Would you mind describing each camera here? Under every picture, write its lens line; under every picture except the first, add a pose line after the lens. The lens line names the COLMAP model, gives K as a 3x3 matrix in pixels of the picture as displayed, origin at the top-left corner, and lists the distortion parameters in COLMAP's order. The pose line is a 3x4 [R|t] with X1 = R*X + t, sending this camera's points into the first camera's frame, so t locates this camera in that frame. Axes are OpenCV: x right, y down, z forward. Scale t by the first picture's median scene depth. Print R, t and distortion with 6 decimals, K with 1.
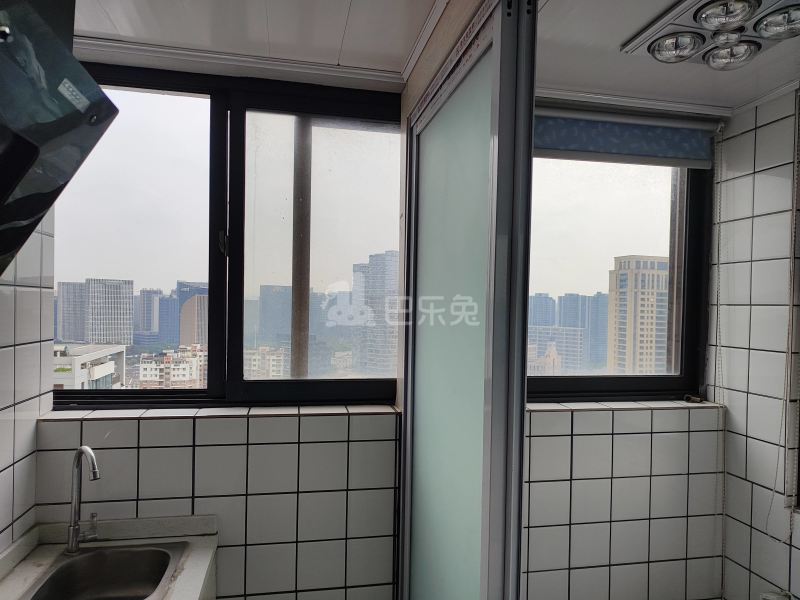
lens RADIAL K [[561.7, 0, 400.7], [0, 561.7, 306.4], [0, 0, 1]] dist [-0.003329, 0.004712]
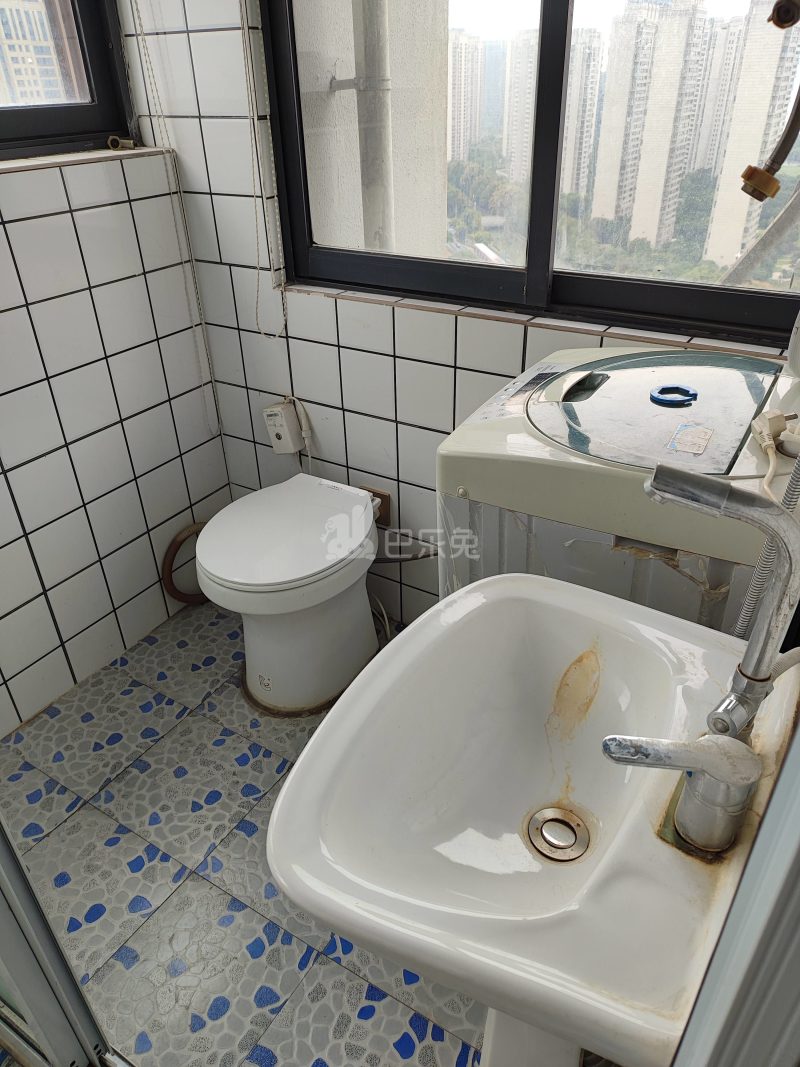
lens RADIAL K [[749.2, 0, 405.6], [0, 749.2, 534.7], [0, 0, 1]] dist [-0.003329, 0.004712]
pose [[0.680416, -0.416588, 0.602900, 0.087166], [0.042637, 0.843816, 0.534936, 0.118761], [-0.731585, -0.338273, 0.591908, 0.200365]]
